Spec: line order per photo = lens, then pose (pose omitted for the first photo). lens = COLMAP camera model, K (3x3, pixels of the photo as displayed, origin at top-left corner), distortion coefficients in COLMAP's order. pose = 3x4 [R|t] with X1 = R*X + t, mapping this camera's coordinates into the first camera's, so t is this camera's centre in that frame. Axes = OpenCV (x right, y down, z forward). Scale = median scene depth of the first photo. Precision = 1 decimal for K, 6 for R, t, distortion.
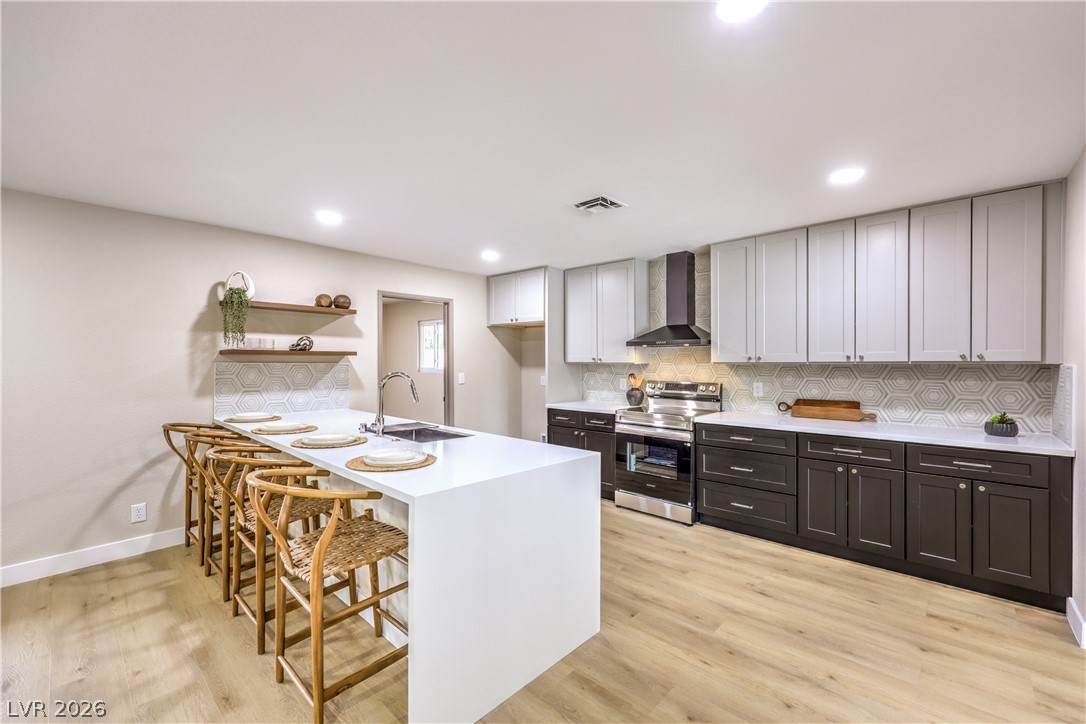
lens RADIAL K [[446.3, 0, 547.3], [0, 446.3, 361.5], [0, 0, 1]] dist [0.000357, -0.000224]
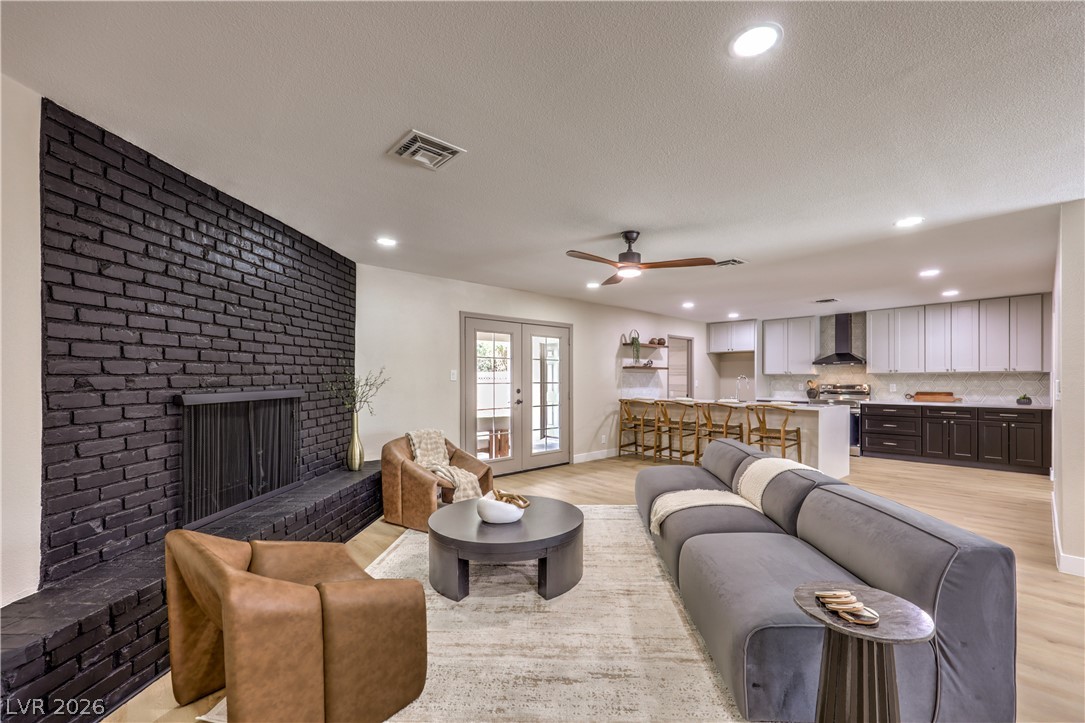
lens RADIAL K [[445.9, 0, 548.6], [0, 445.9, 377.5], [0, 0, 1]] dist [0.000357, -0.000224]
pose [[0.995633, 0.002666, -0.093318, -0.856270], [-0.003468, 0.999958, -0.008439, 0.043645], [0.093292, 0.008726, 0.995601, -1.081183]]
